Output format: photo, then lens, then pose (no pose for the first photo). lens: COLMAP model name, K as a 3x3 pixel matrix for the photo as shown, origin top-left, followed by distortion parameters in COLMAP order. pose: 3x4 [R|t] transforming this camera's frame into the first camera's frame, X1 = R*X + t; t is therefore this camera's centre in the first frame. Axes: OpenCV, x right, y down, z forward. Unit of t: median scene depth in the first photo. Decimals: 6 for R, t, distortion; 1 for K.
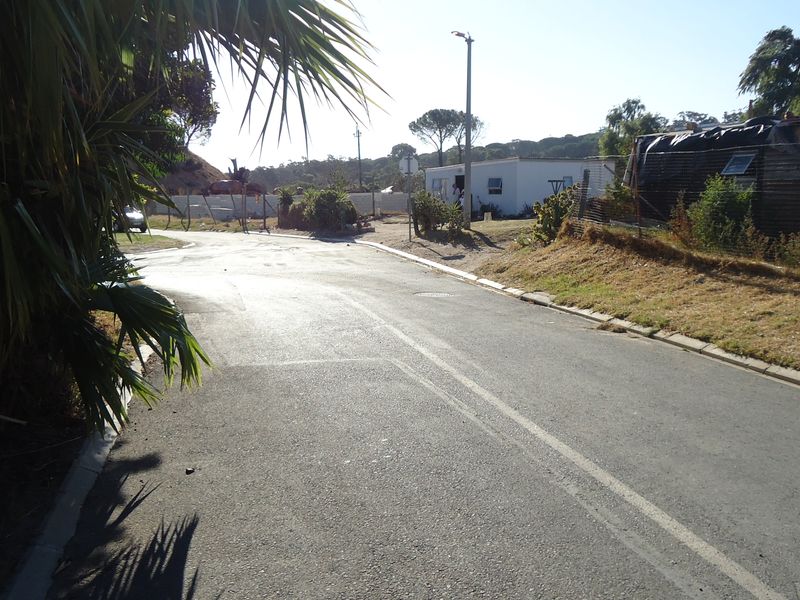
lens RADIAL K [[831.0, 0, 400.0], [0, 831.0, 300.0], [0, 0, 1]] dist [0.016507, 0.012059]
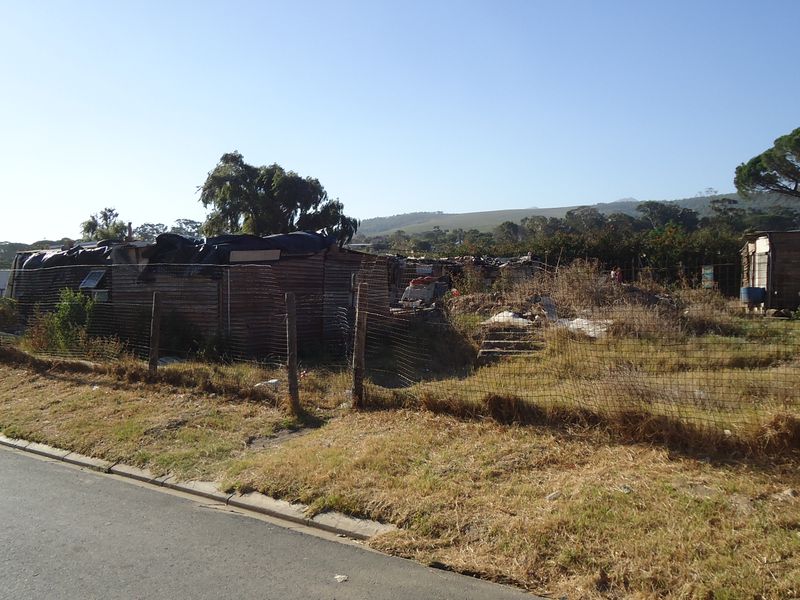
lens RADIAL K [[831.0, 0, 400.0], [0, 831.0, 300.0], [0, 0, 1]] dist [0.016507, 0.012059]
pose [[0.838516, -0.023949, 0.544350, 0.118626], [0.091122, 0.991128, -0.096758, 0.018884], [-0.537203, 0.130735, 0.833259, -0.190497]]
